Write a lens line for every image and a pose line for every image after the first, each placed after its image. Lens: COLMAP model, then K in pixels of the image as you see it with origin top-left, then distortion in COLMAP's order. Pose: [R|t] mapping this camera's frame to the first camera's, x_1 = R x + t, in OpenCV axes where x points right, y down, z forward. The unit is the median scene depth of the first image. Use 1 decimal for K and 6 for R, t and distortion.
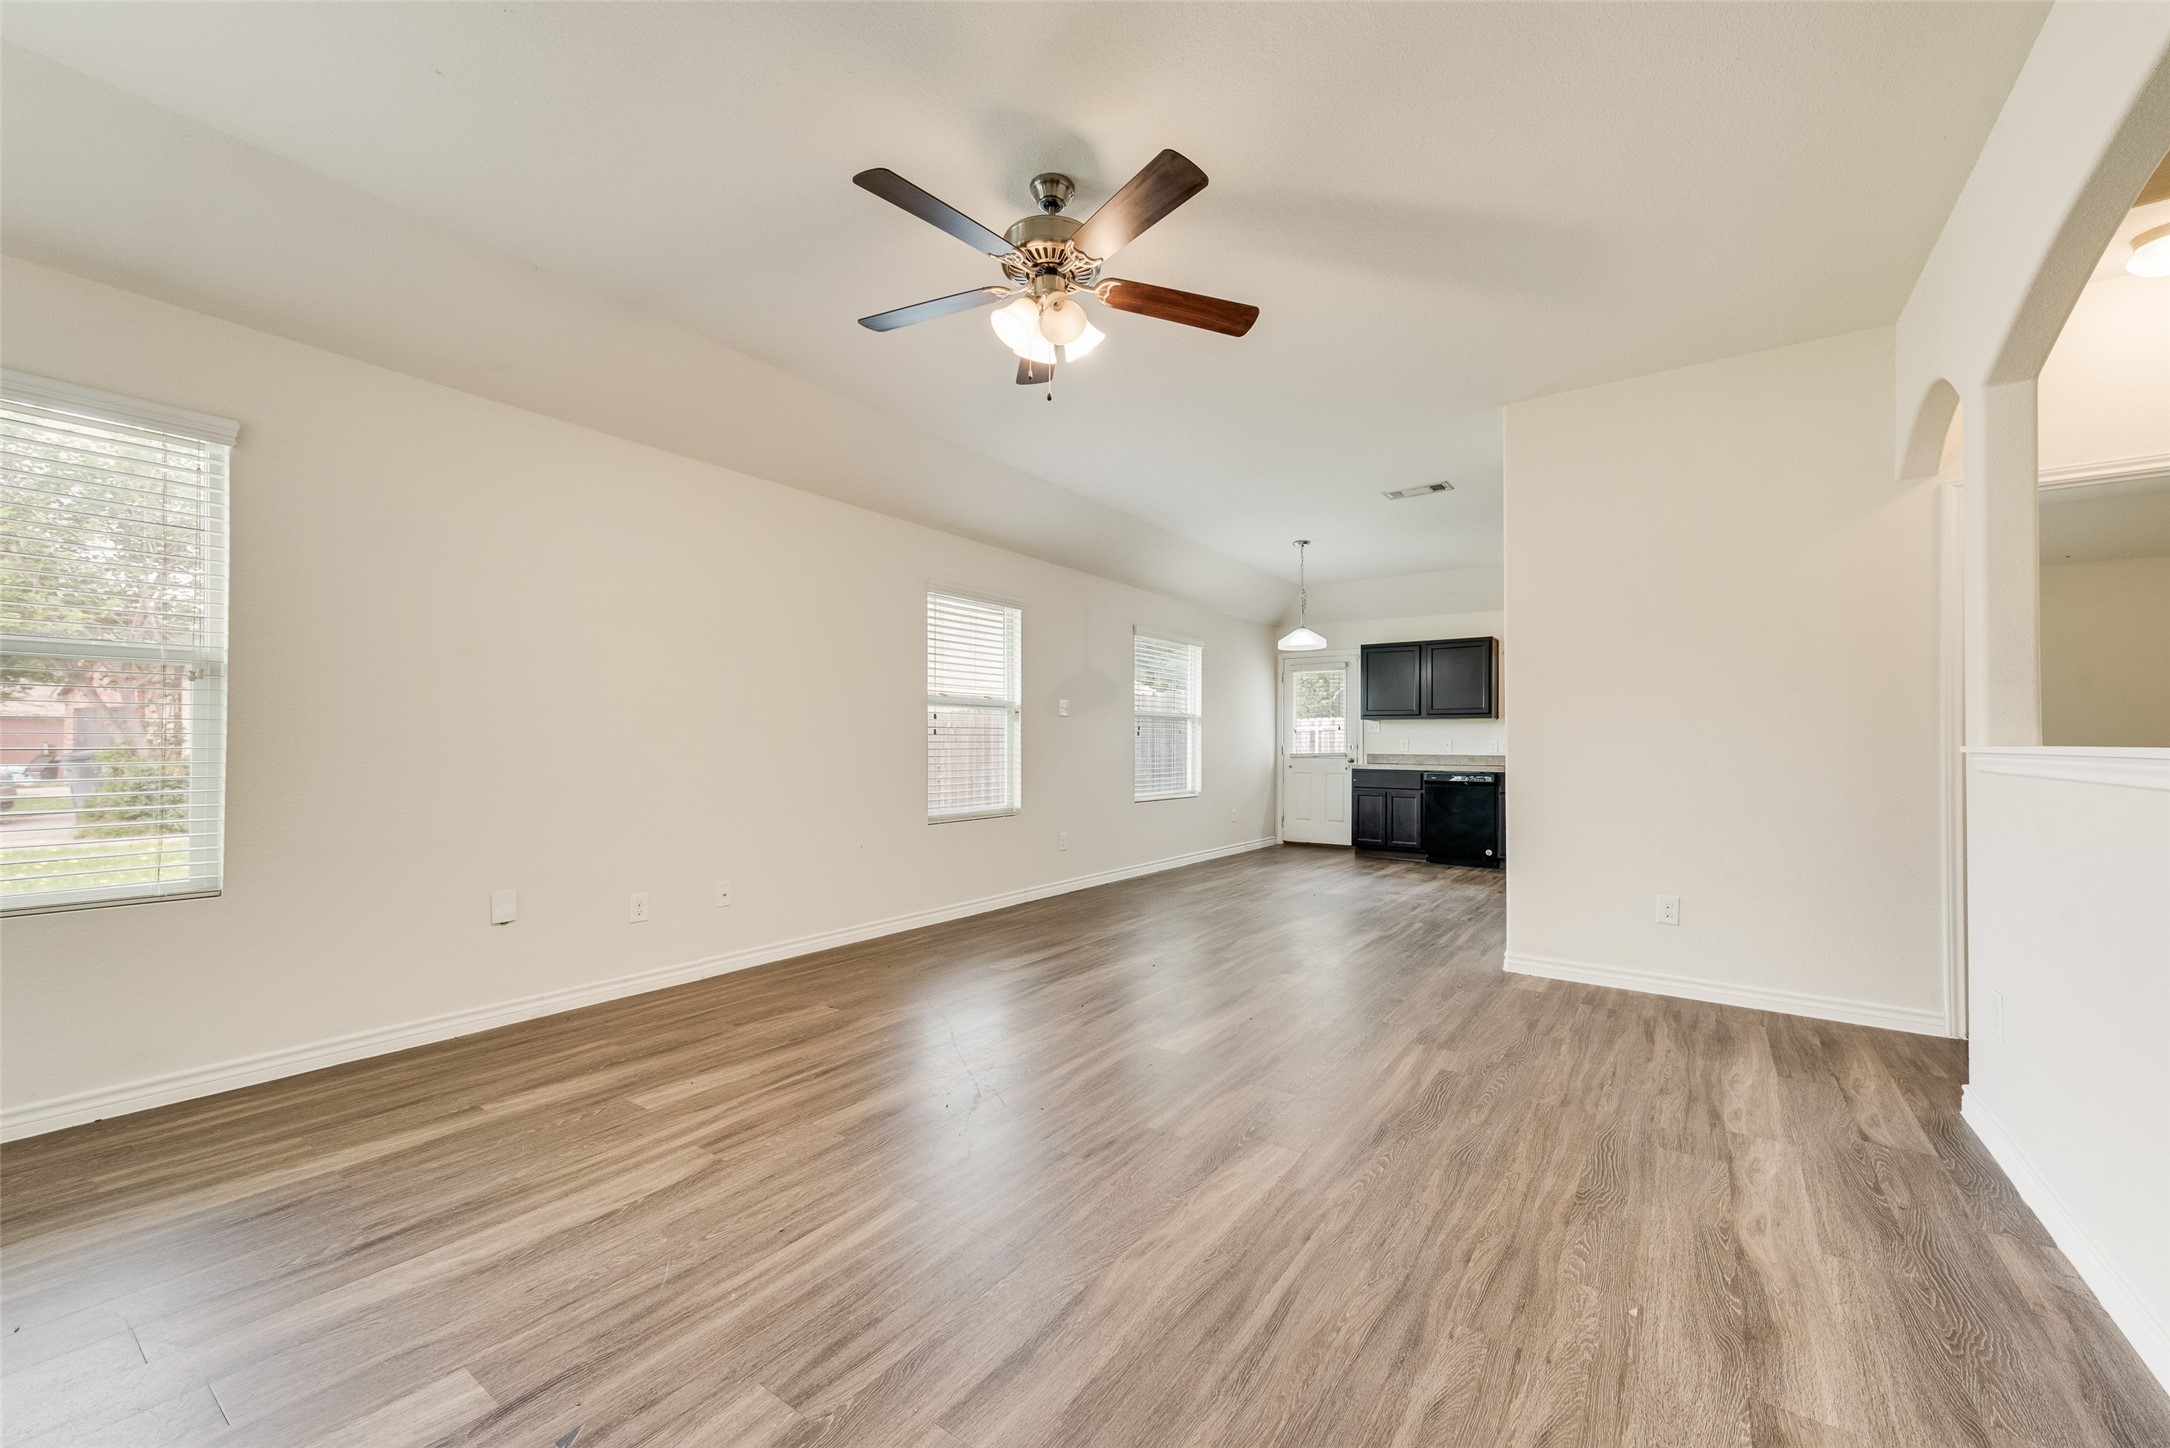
lens RADIAL K [[849.2, 0, 1082.2], [0, 849.2, 734.4], [0, 0, 1]] dist [0.016668, -0.004841]
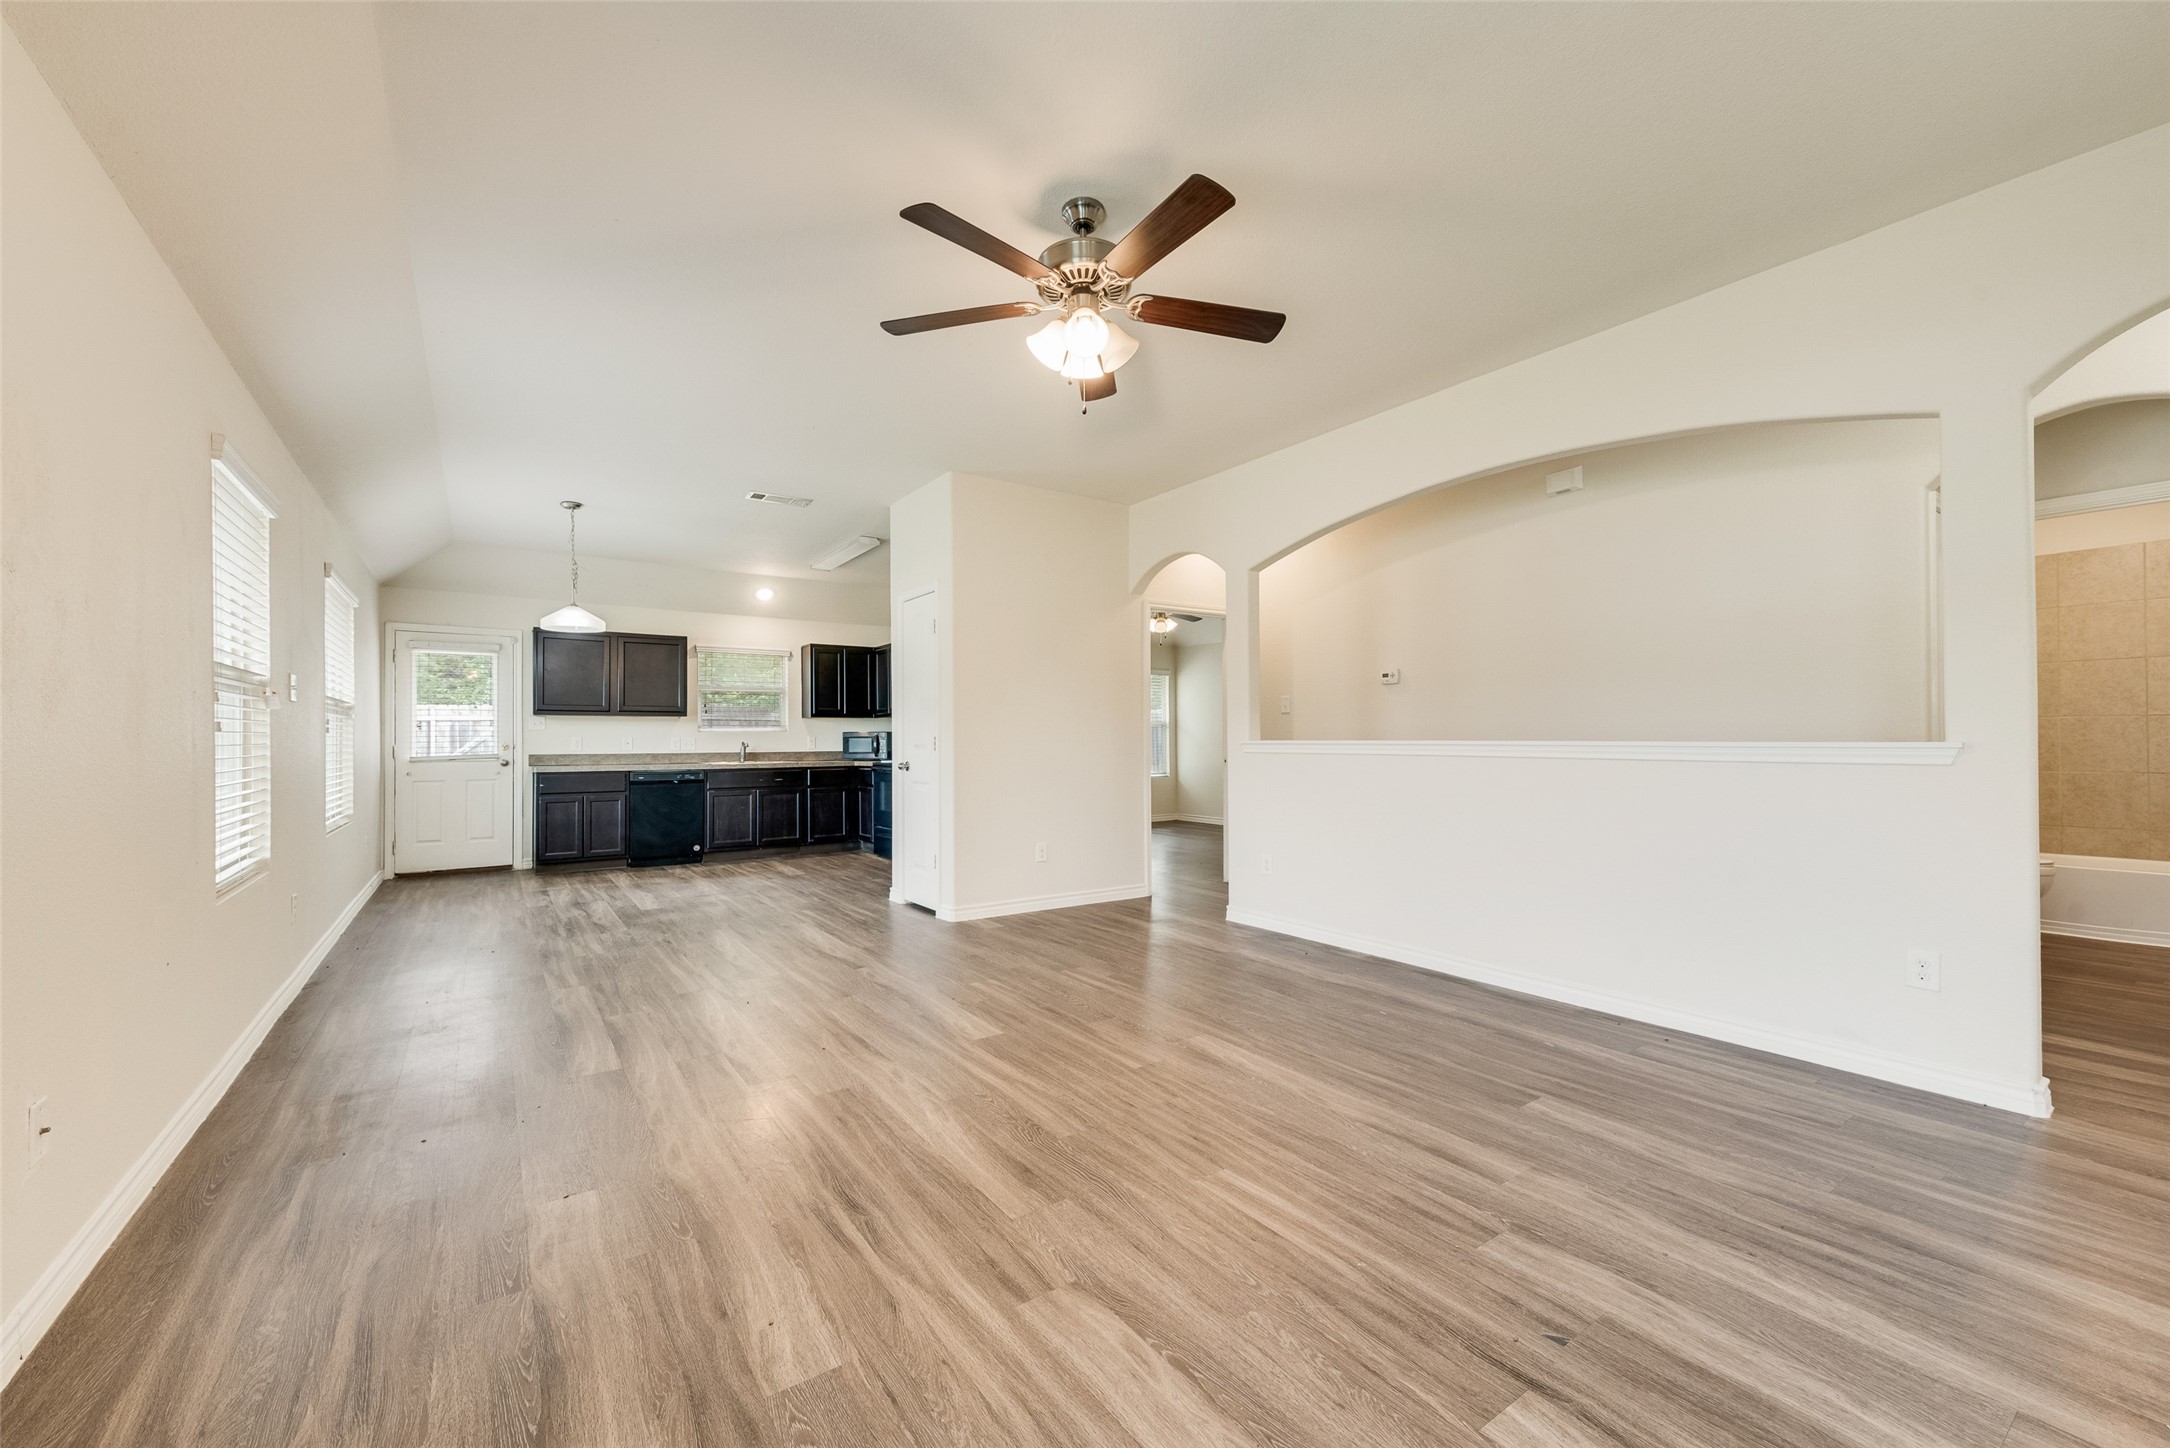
lens RADIAL K [[854.9, 0, 1084.4], [0, 854.9, 737.7], [0, 0, 1]] dist [0.019788, -0.005222]
pose [[0.336318, -0.002081, 0.941746, -0.893671], [-0.005015, 0.999979, 0.004000, -0.001183], [-0.941735, -0.006068, 0.336301, 0.564095]]
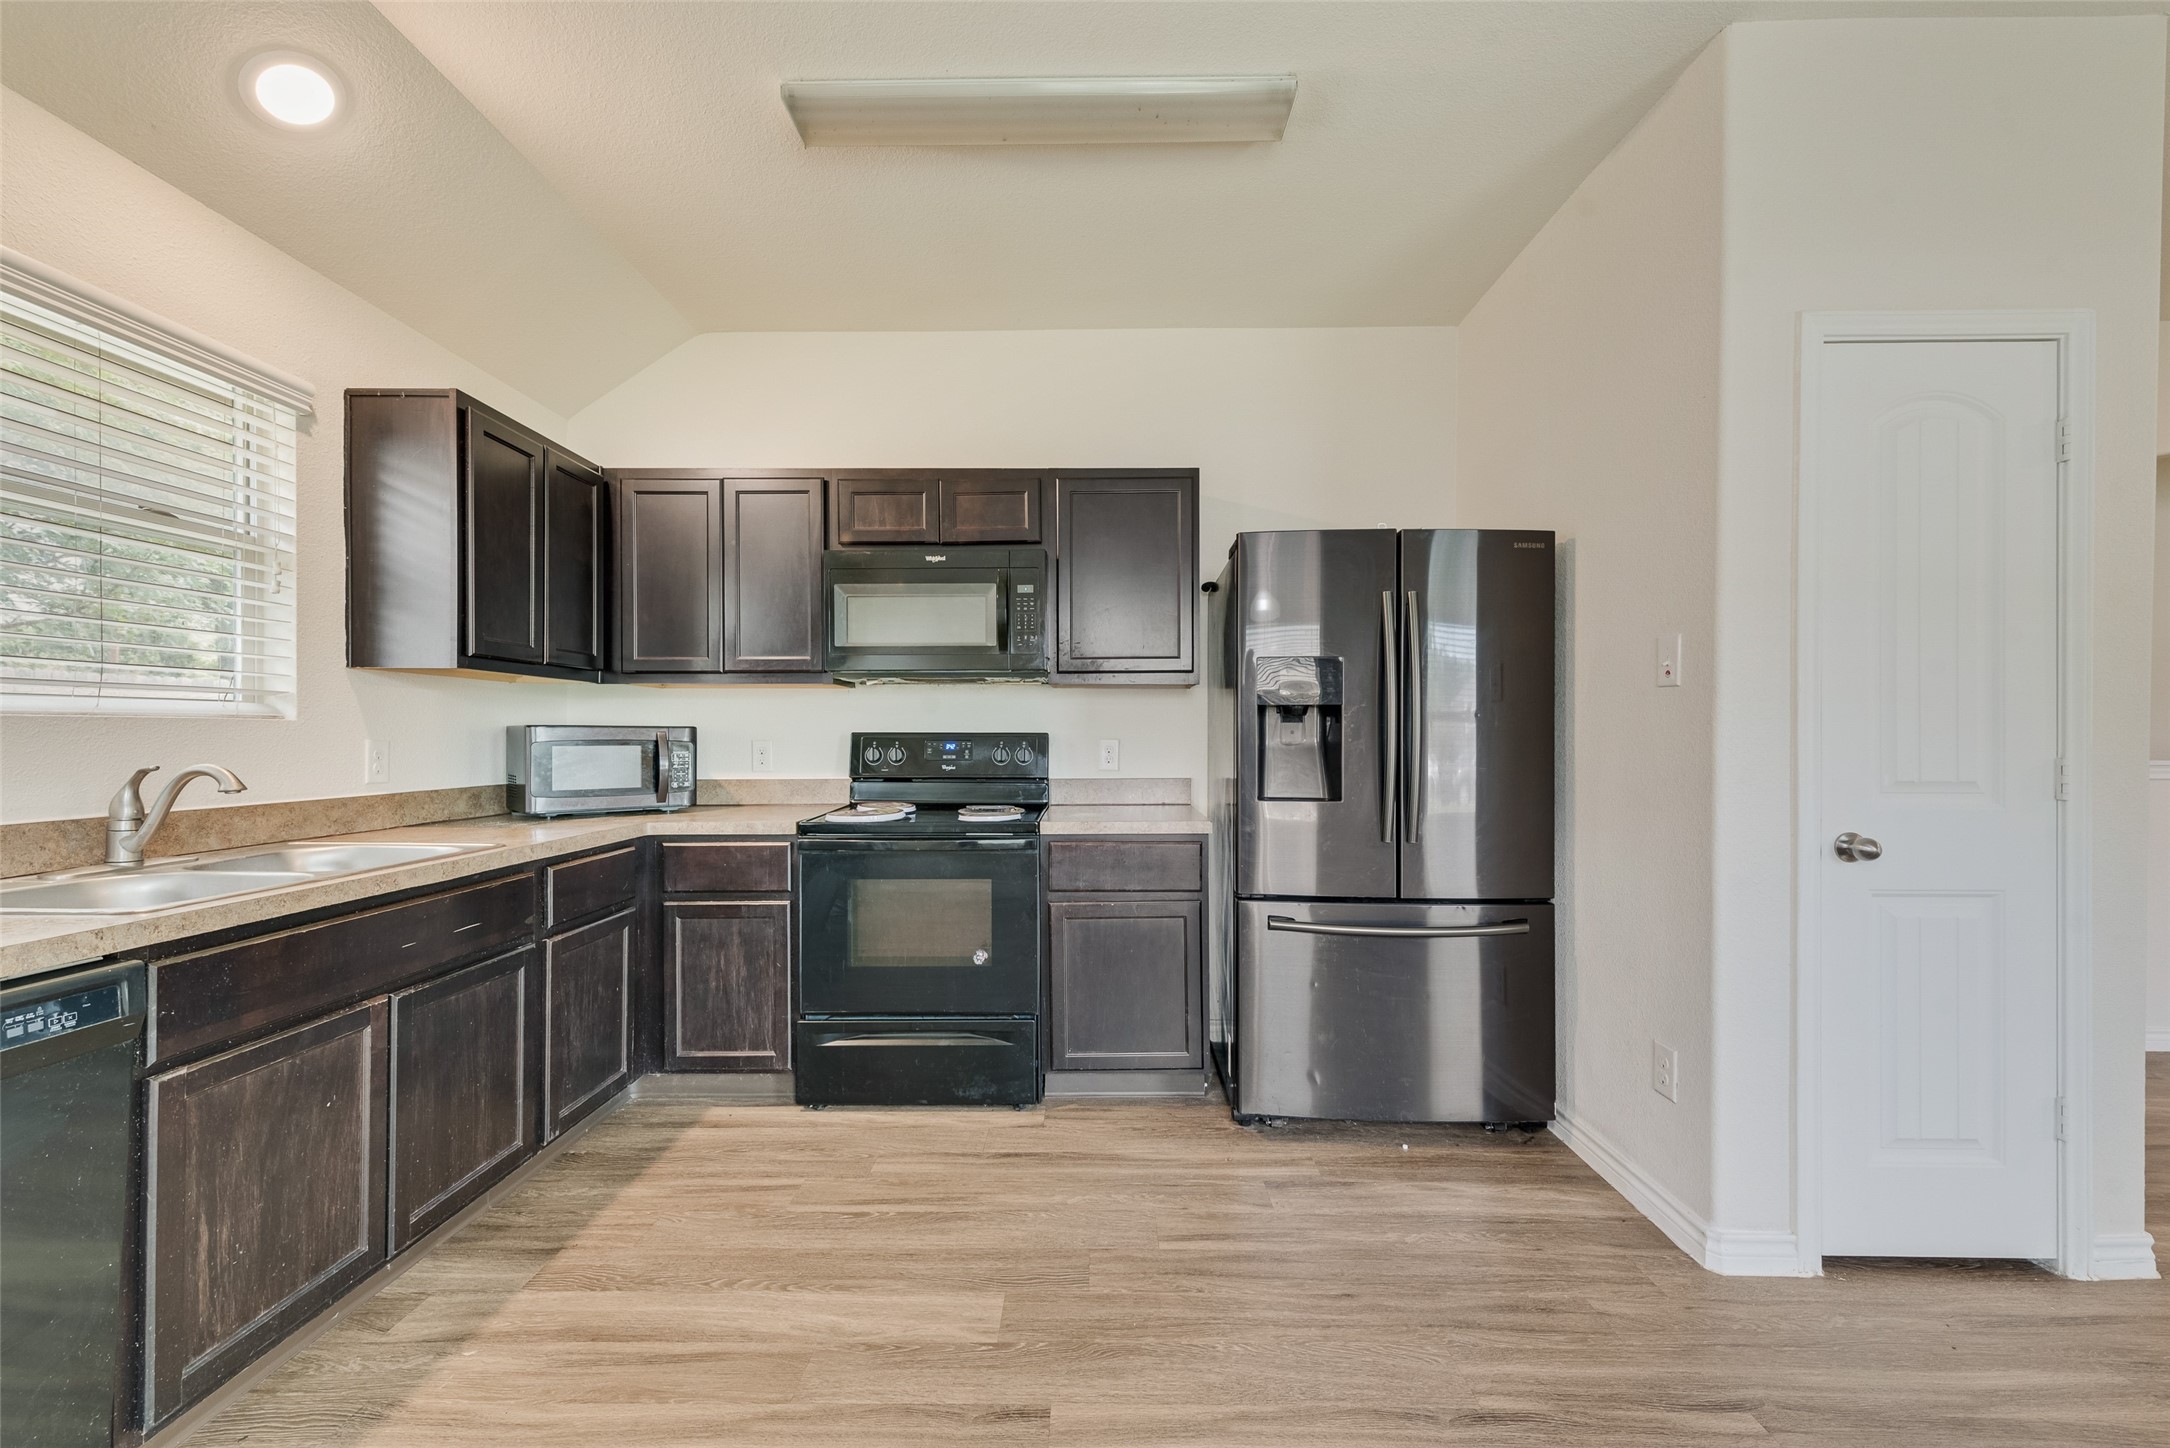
lens RADIAL K [[859.6, 0, 1082.6], [0, 859.6, 735.9], [0, 0, 1]] dist [0.016810, -0.004628]
pose [[-0.571601, -0.005149, 0.820515, 0.633455], [-0.014714, 0.999884, -0.003976, 0.002434], [-0.820400, -0.014346, -0.571611, 2.479789]]
